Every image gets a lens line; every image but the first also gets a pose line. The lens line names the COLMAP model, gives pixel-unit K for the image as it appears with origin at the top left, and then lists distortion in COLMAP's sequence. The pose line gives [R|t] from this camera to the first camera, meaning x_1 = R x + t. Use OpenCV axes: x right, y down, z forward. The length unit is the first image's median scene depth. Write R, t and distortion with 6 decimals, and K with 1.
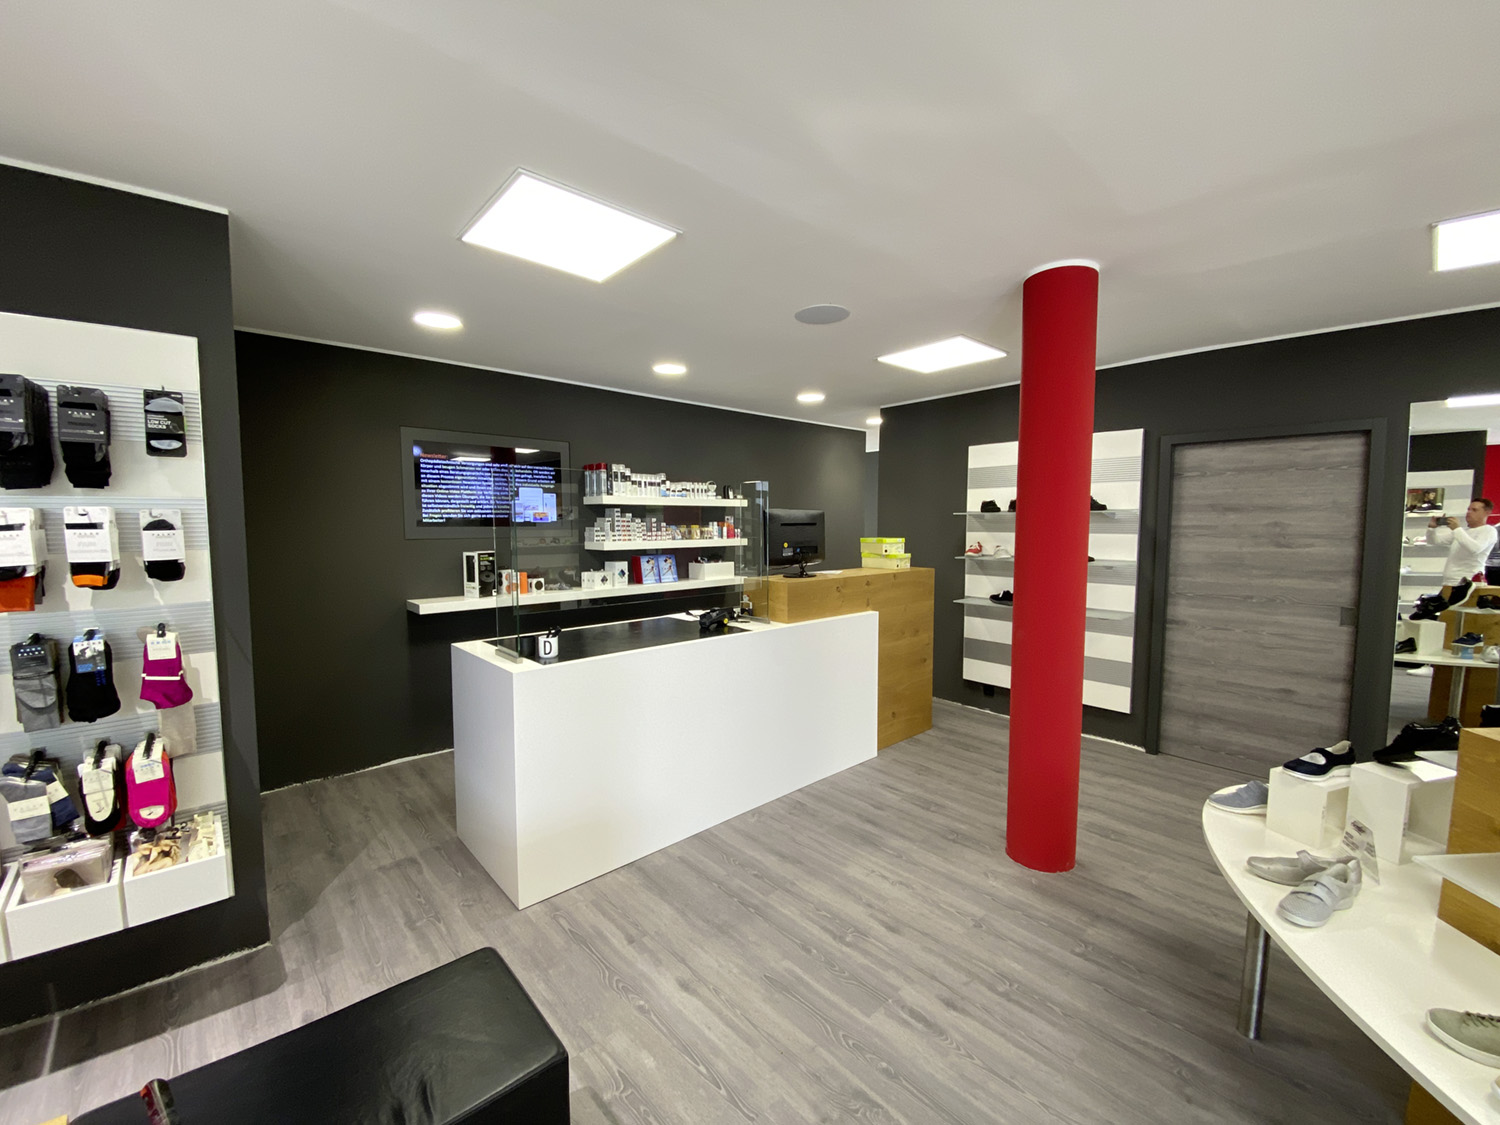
lens RADIAL K [[610.0, 0, 741.6], [0, 610.0, 560.1], [0, 0, 1]] dist [0.051268, -0.031102]
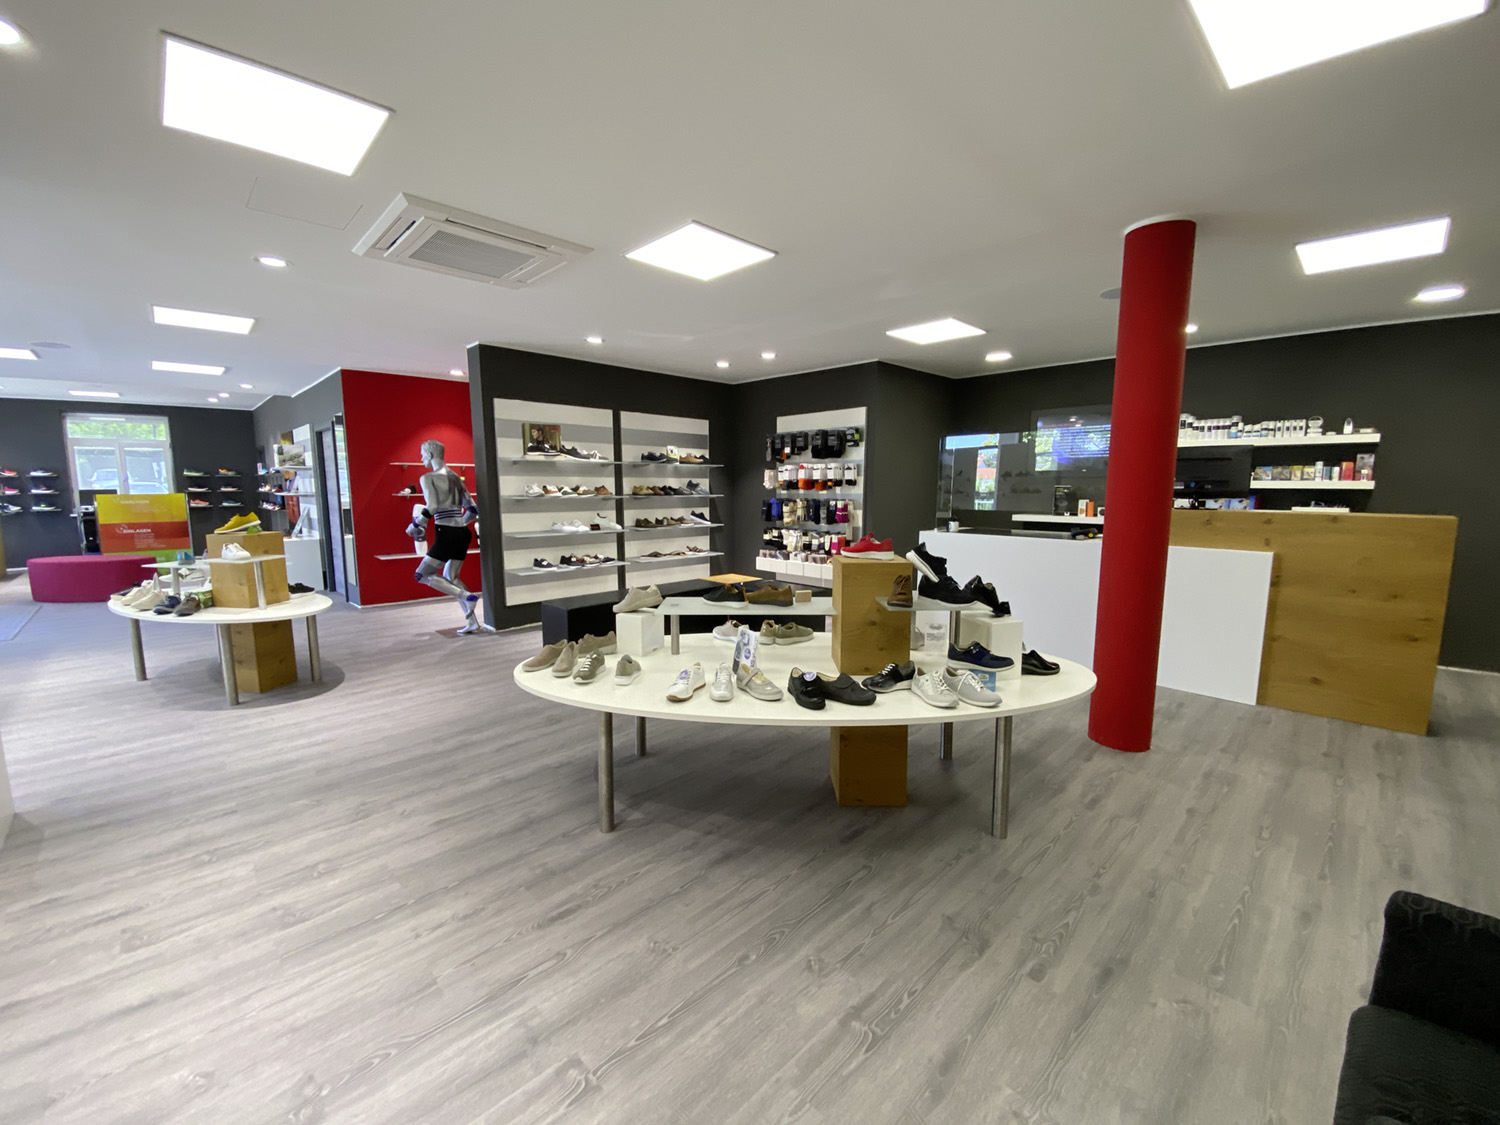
lens RADIAL K [[648.2, 0, 753.6], [0, 648.2, 565.2], [0, 0, 1]] dist [0.021294, -0.019732]
pose [[0.034431, 0.121765, -0.991962, 1.127030], [-0.062146, 0.990890, 0.119476, 0.032424], [0.997473, 0.057532, 0.041685, 0.173055]]
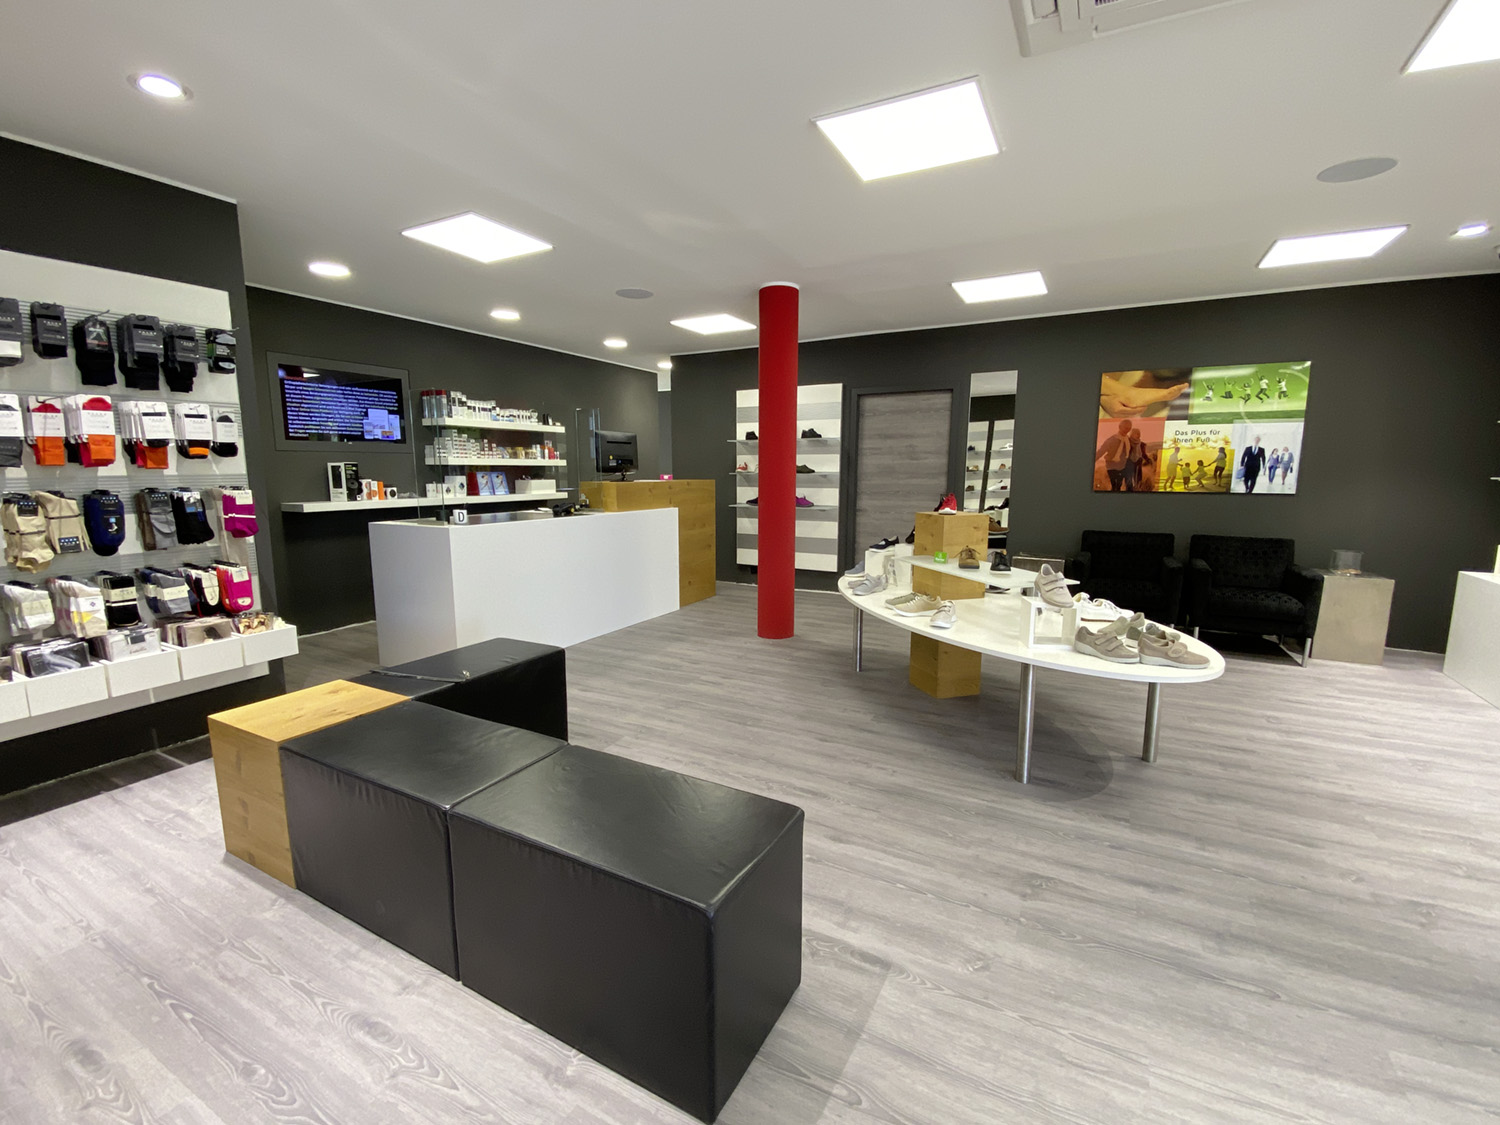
lens RADIAL K [[648.2, 0, 753.6], [0, 648.2, 565.2], [0, 0, 1]] dist [0.021294, -0.019732]
pose [[0.935264, -0.052556, 0.350028, -0.132441], [0.021883, 0.995609, 0.091018, 0.081842], [-0.353275, -0.077466, 0.932307, -0.433410]]
